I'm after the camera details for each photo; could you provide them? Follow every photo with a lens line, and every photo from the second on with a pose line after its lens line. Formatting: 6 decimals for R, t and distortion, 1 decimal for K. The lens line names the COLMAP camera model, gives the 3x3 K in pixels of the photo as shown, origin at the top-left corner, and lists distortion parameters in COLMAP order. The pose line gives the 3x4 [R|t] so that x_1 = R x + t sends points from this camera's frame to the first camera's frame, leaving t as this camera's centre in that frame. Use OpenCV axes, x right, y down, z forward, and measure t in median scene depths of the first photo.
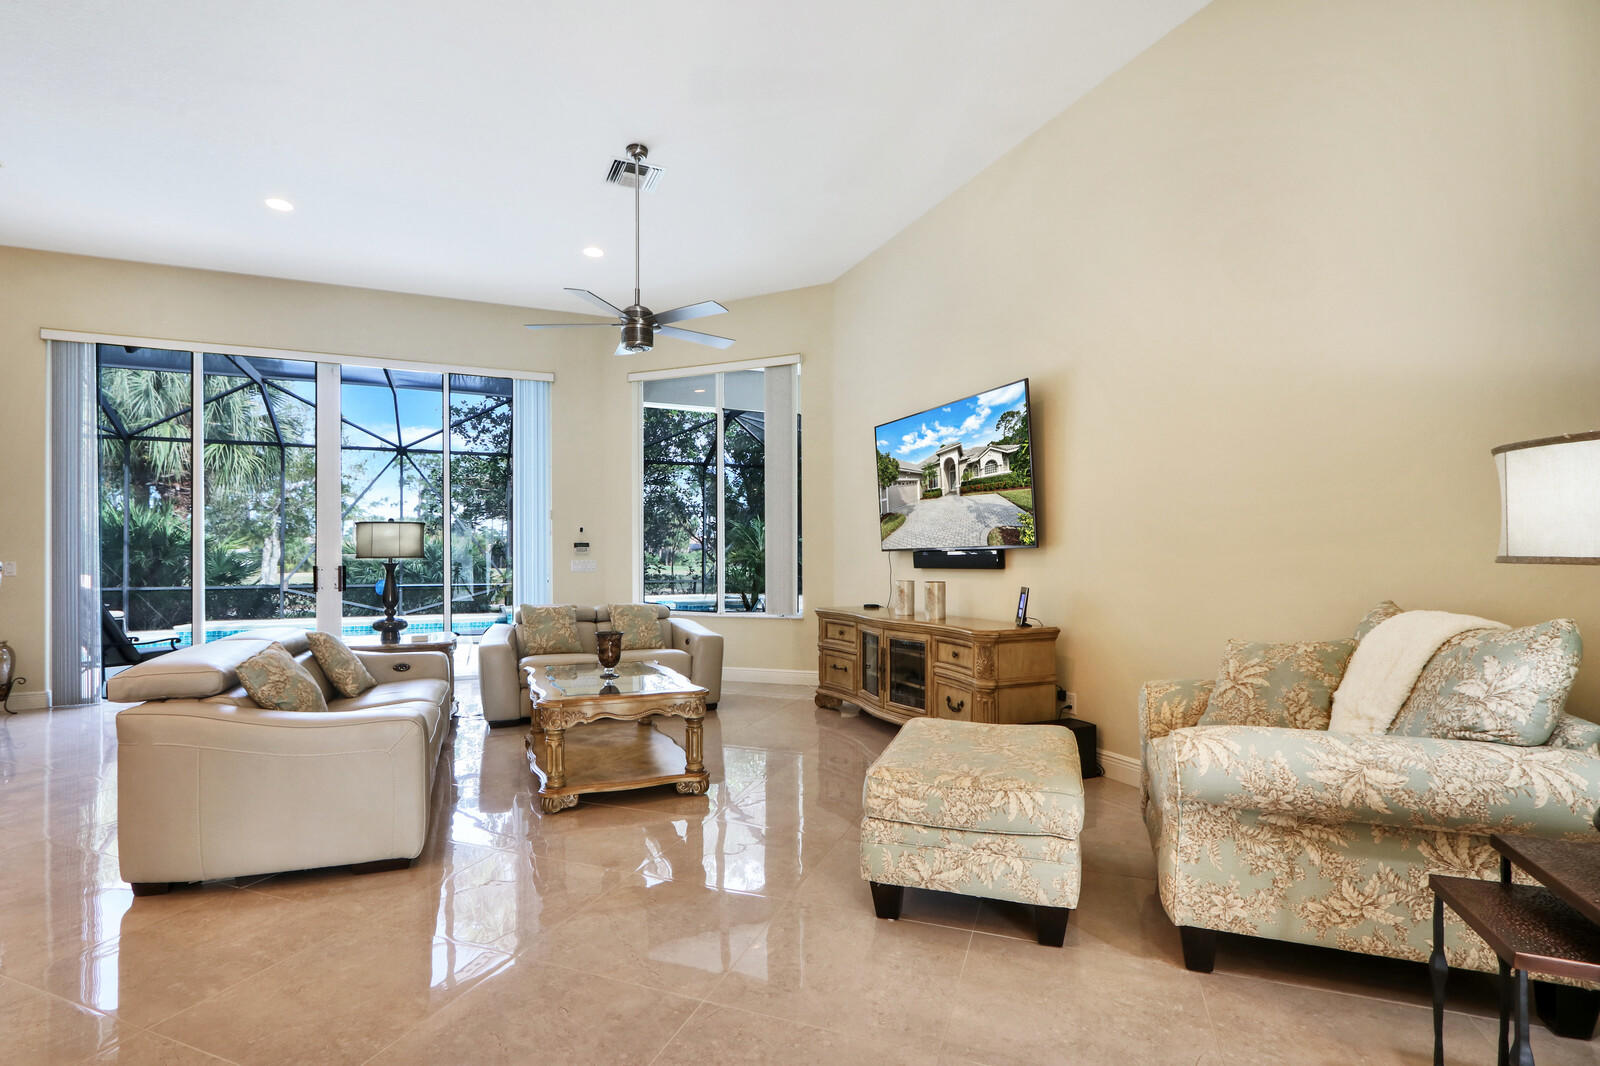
lens RADIAL K [[760.4, 0, 799.1], [0, 760.4, 561.1], [0, 0, 1]] dist [-0.000319, -0.000060]
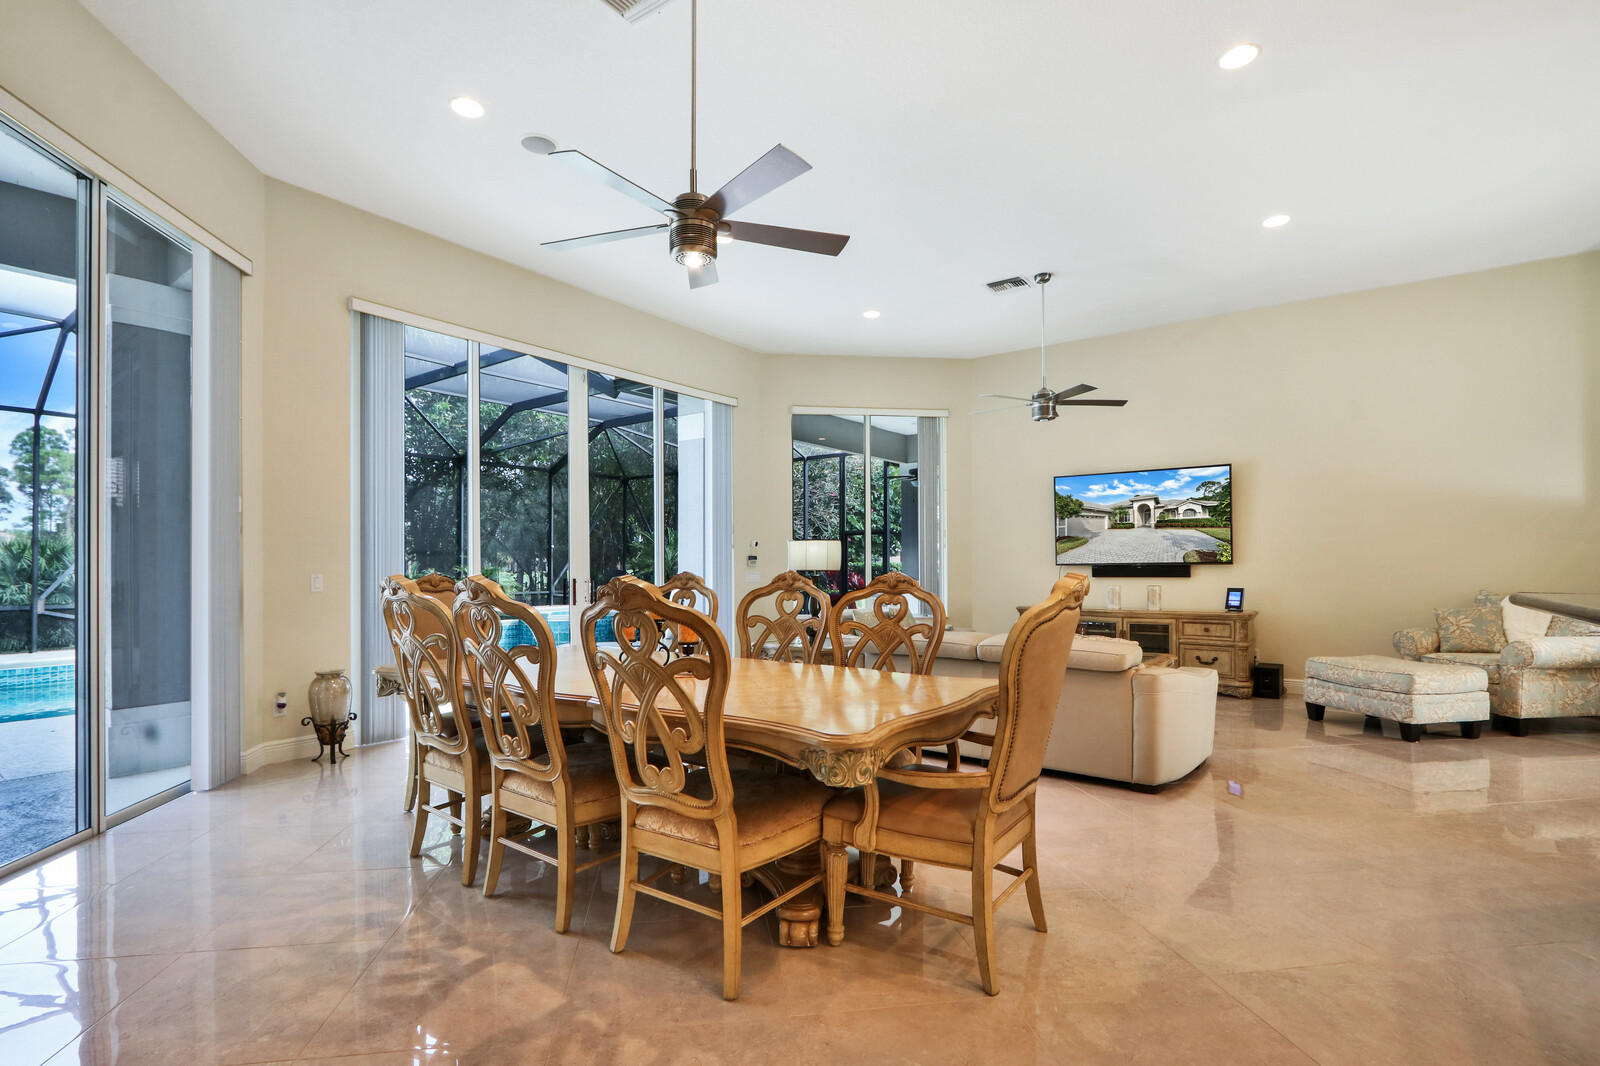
lens RADIAL K [[735.5, 0, 790.5], [0, 735.5, 562.9], [0, 0, 1]] dist [-0.001916, -0.009934]
pose [[0.871247, 0.004089, 0.490828, -1.193803], [-0.005796, 0.999981, 0.001957, -0.014526], [-0.490811, -0.004550, 0.871254, 0.047946]]
